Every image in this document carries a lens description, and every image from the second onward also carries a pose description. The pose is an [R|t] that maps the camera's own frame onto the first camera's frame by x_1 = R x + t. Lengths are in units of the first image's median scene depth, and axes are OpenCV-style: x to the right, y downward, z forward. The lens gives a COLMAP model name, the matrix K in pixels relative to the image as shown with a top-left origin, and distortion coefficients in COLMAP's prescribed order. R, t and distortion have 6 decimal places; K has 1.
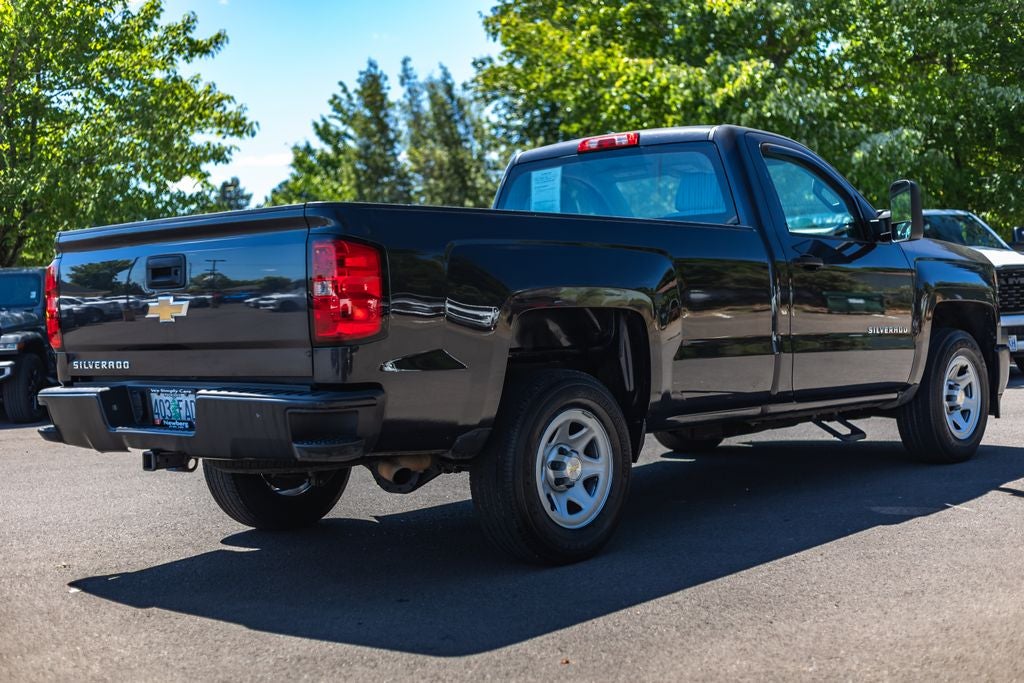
lens RADIAL K [[1401.0, 0, 512.0], [0, 1401.0, 341.5], [0, 0, 1]] dist [-0.002013, -0.021137]
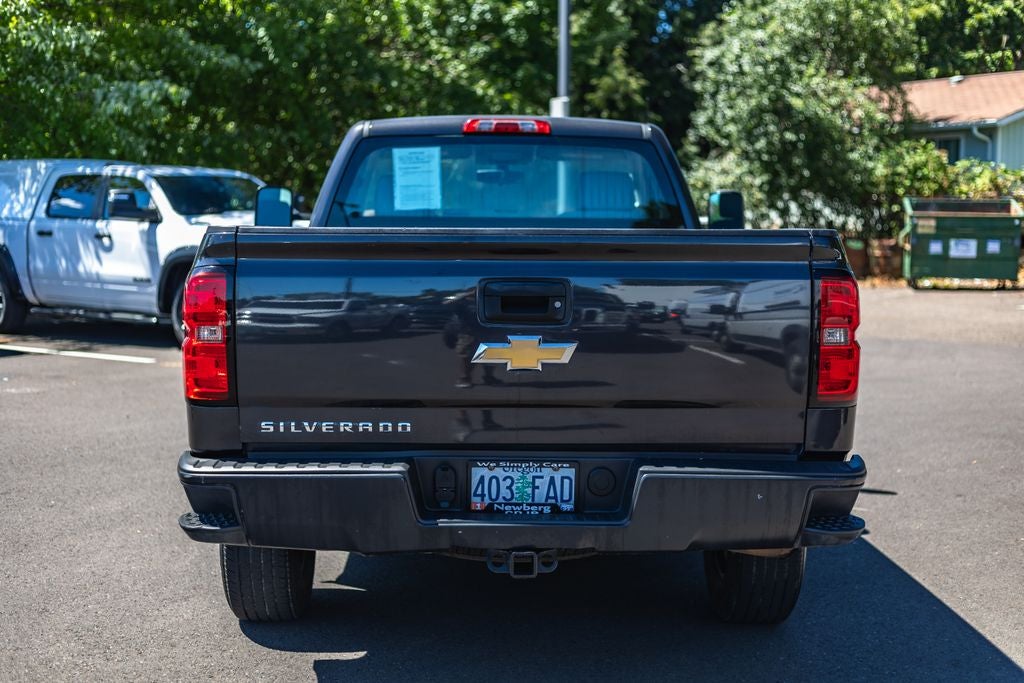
lens RADIAL K [[1445.3, 0, 512.0], [0, 1445.3, 341.5], [0, 0, 1]] dist [0.045976, 0.009207]
pose [[0.735464, -0.016176, 0.677371, -0.700200], [-0.015107, 0.999075, 0.040261, -0.055098], [-0.677396, -0.039844, 0.734539, 0.410222]]
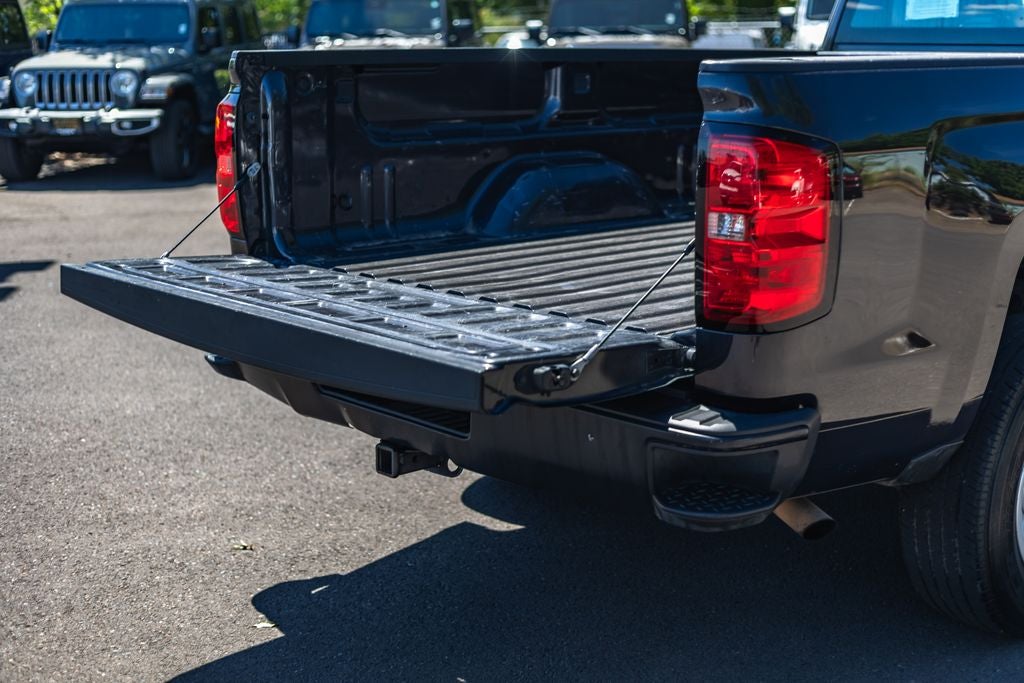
lens RADIAL K [[1401.0, 0, 512.0], [0, 1401.0, 341.5], [0, 0, 1]] dist [-0.002013, -0.021137]
pose [[0.994284, 0.056945, -0.090309, -0.140123], [-0.036454, 0.976121, 0.214148, -0.089751], [0.100347, -0.209632, 0.972618, 0.388292]]
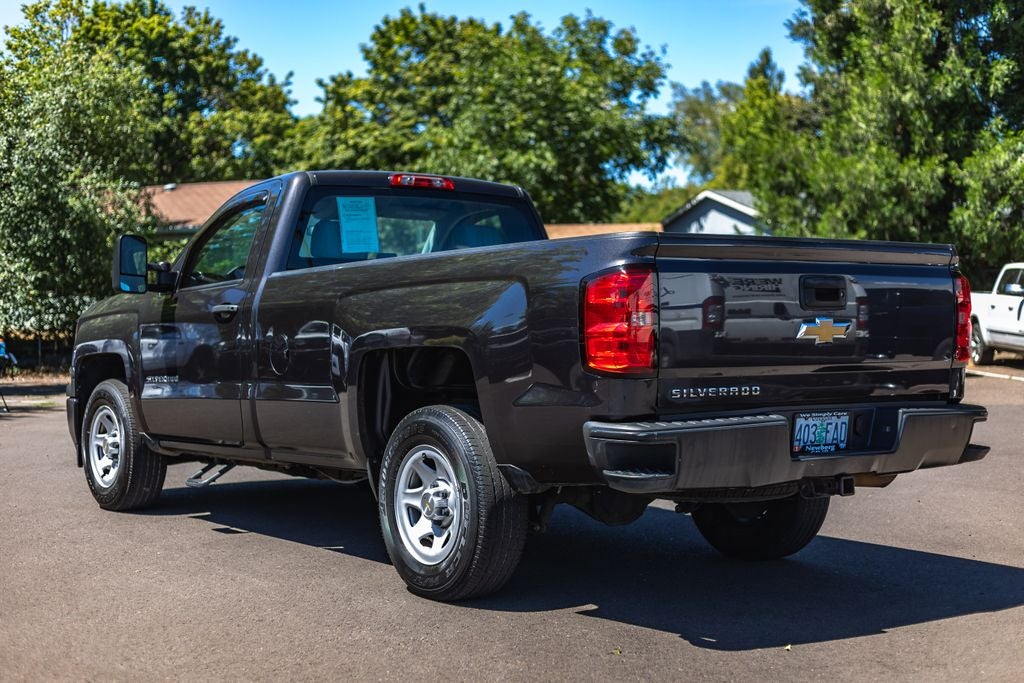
lens RADIAL K [[1445.3, 0, 512.0], [0, 1445.3, 341.5], [0, 0, 1]] dist [0.045976, 0.009207]
pose [[0.225306, 0.025627, 0.973951, -1.181017], [0.026689, 0.999117, -0.032463, 0.010385], [-0.973922, 0.033308, 0.224423, 0.902395]]
